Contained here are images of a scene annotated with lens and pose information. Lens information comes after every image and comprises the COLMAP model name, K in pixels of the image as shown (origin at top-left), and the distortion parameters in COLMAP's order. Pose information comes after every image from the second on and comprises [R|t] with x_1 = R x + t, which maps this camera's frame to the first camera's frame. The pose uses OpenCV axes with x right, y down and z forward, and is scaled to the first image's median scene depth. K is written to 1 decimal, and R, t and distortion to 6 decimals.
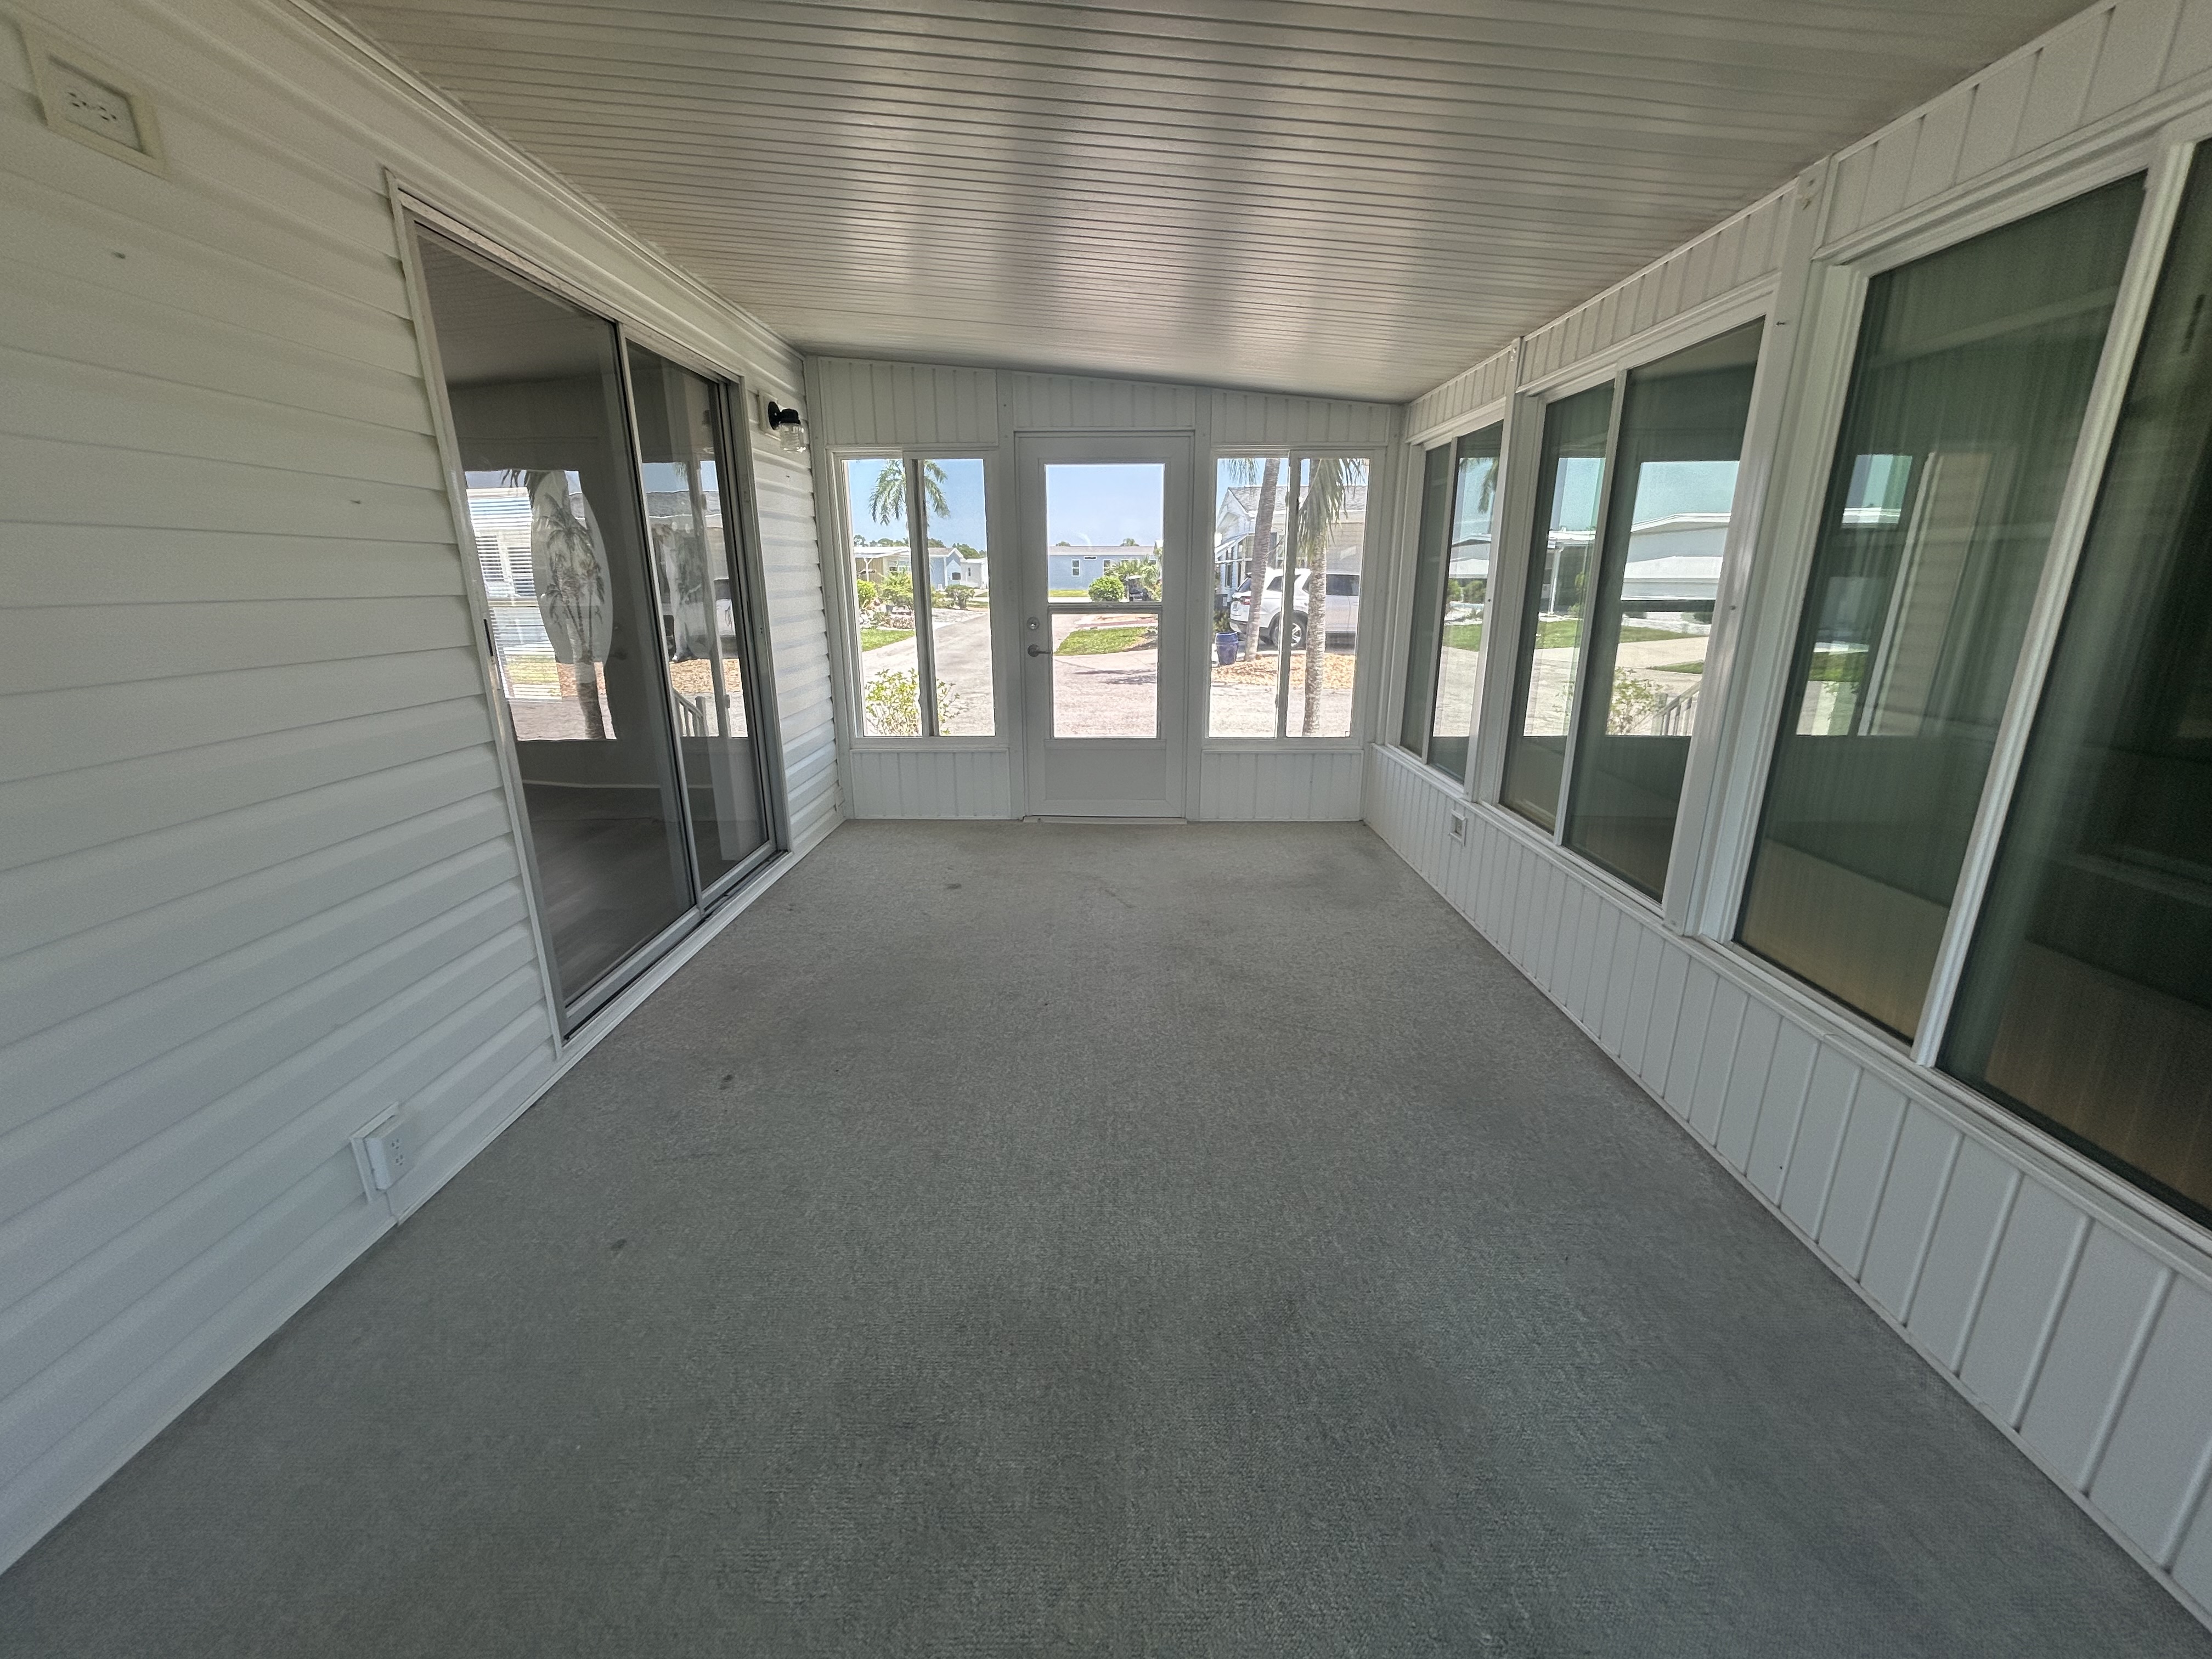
lens RADIAL K [[898.9, 0, 1106.0], [0, 898.9, 829.5], [0, 0, 1]] dist [-0.001259, 0.000662]
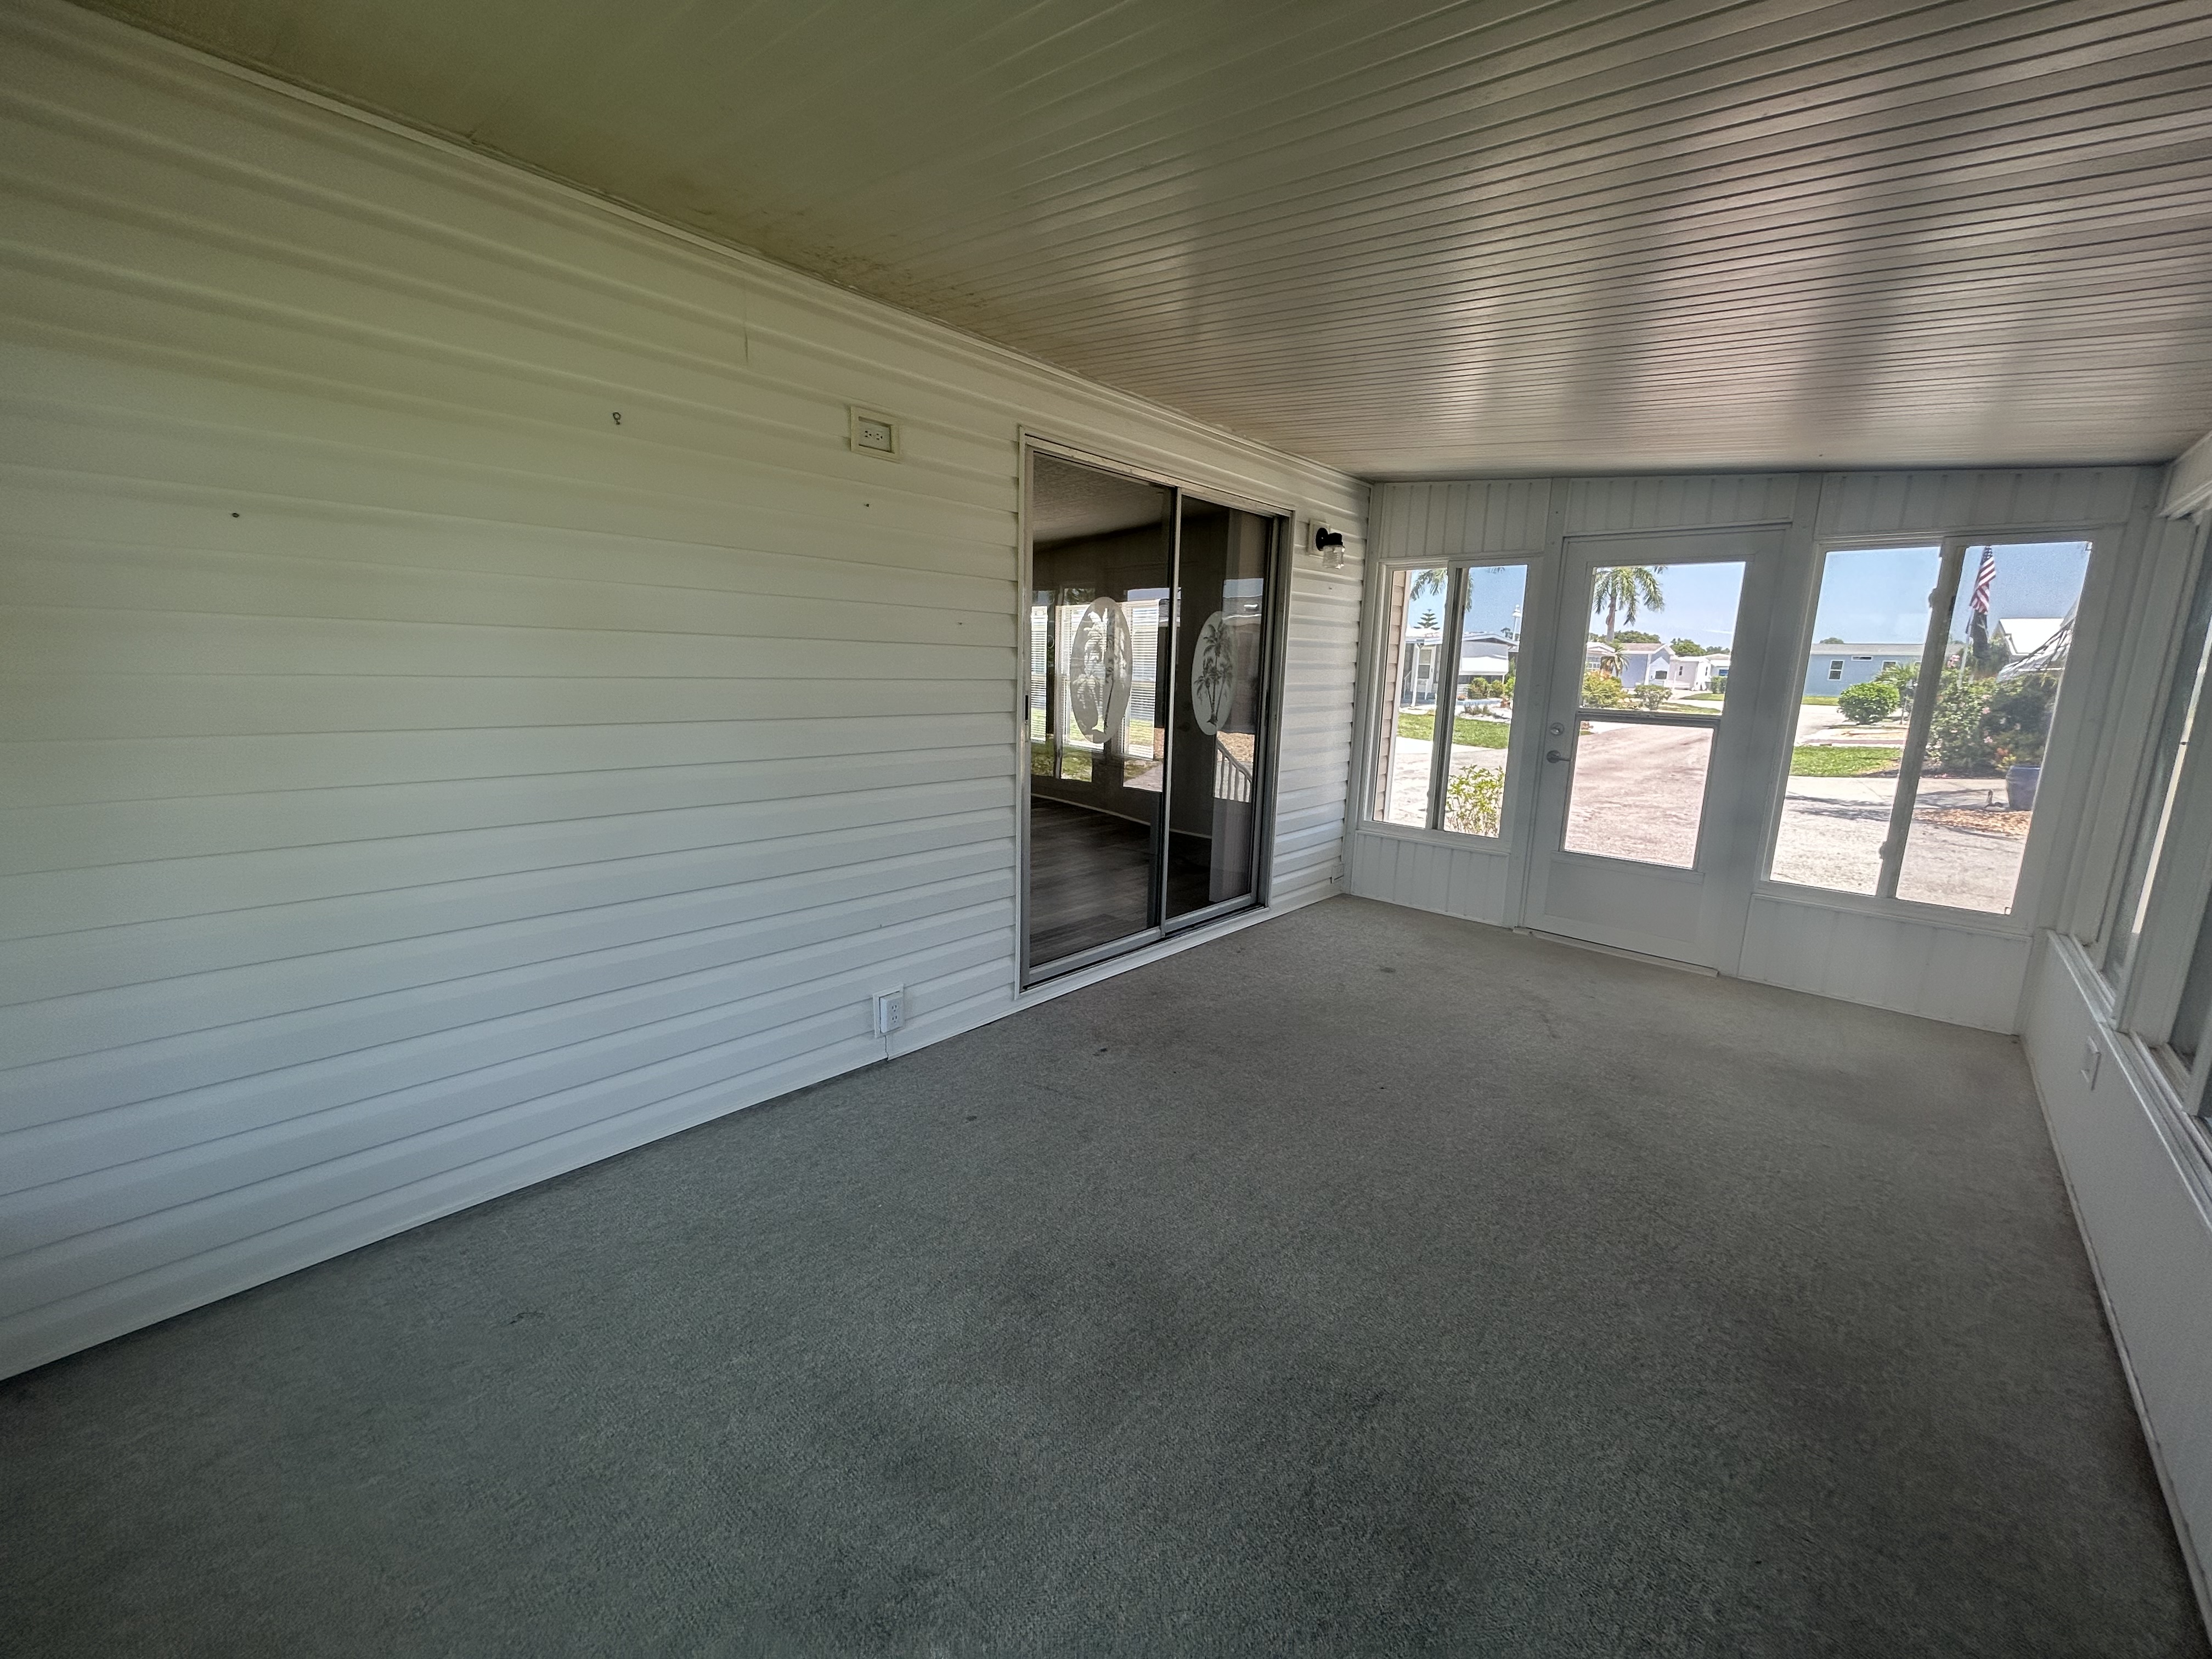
lens RADIAL K [[912.3, 0, 1106.0], [0, 912.3, 829.5], [0, 0, 1]] dist [0.002427, 0.000898]
pose [[0.747169, 0.145888, -0.648426, 0.235603], [-0.209174, 0.977651, -0.021068, -0.004598], [0.630861, 0.151376, 0.760986, -0.028501]]
